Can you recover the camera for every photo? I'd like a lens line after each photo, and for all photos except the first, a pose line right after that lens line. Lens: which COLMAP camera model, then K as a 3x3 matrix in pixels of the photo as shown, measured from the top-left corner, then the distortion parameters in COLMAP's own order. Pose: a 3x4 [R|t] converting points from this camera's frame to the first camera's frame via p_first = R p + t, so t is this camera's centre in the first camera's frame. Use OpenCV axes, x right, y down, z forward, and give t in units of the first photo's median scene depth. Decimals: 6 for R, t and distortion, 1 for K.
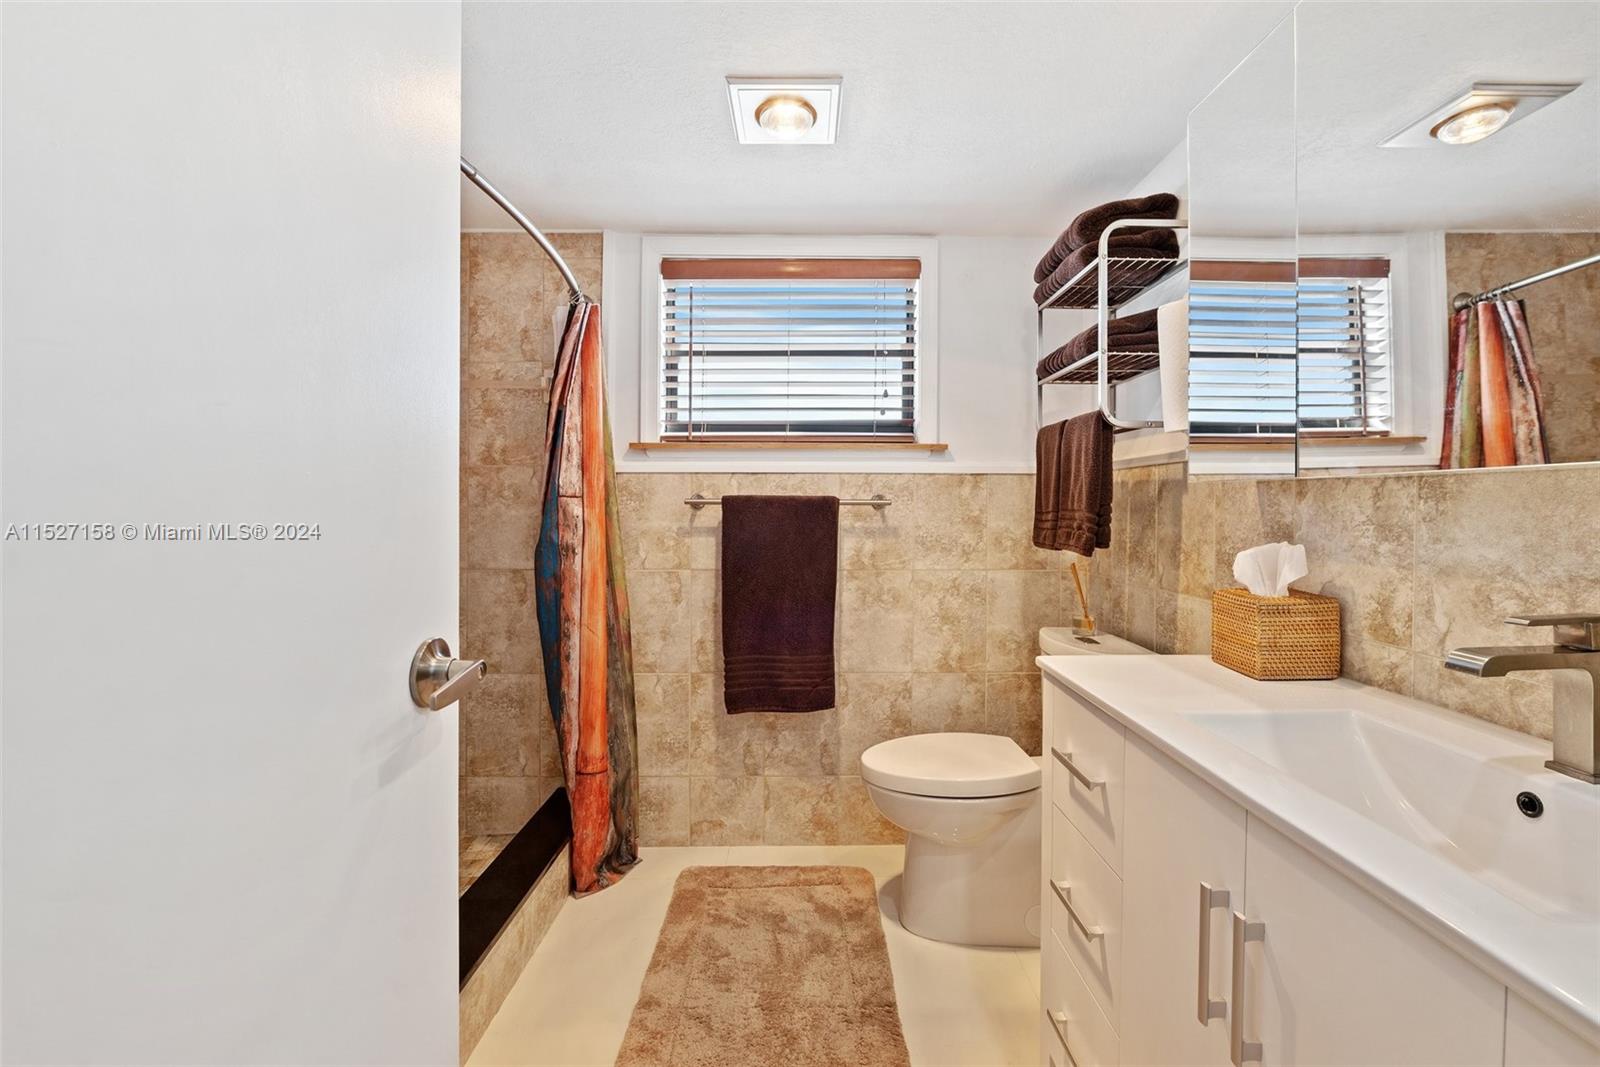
lens RADIAL K [[680.6, 0, 824.5], [0, 680.6, 521.2], [0, 0, 1]] dist [0.010042, -0.000124]
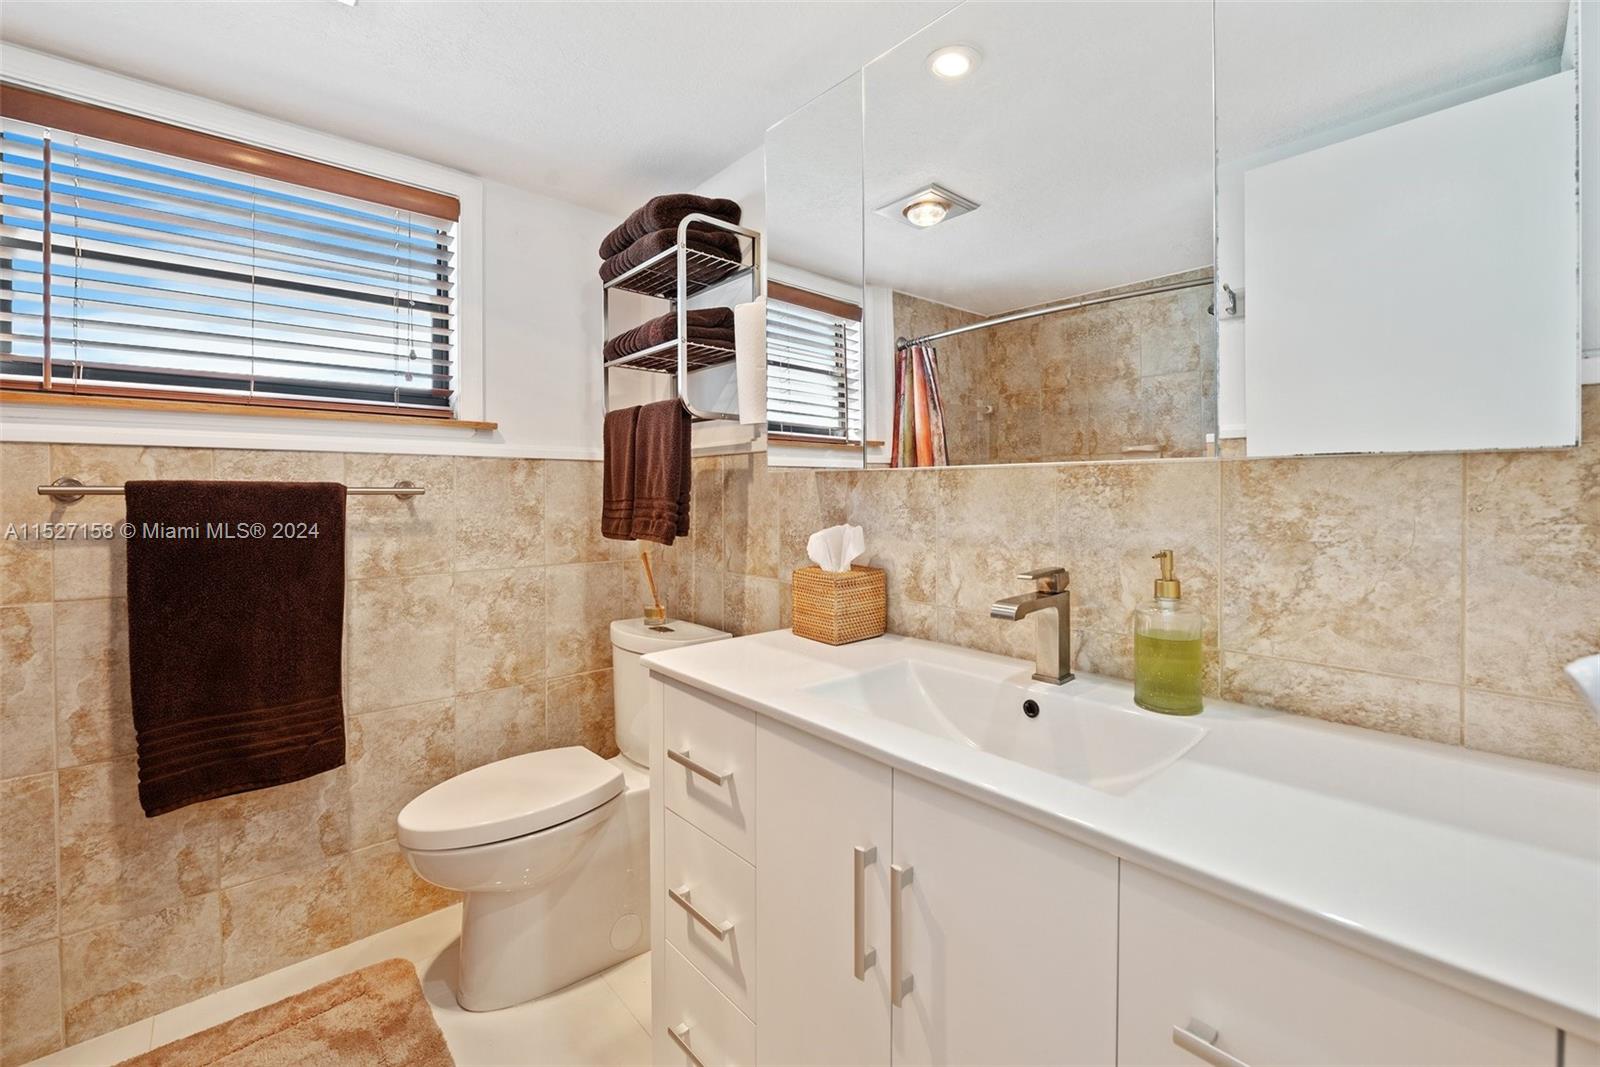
lens RADIAL K [[661.6, 0, 803.0], [0, 661.6, 507.4], [0, 0, 1]] dist [-0.001404, -0.002574]
pose [[0.756205, -0.017755, 0.654094, -0.075623], [0.019221, 0.999803, 0.004917, -0.003314], [-0.654052, 0.008854, 0.756397, 0.117564]]
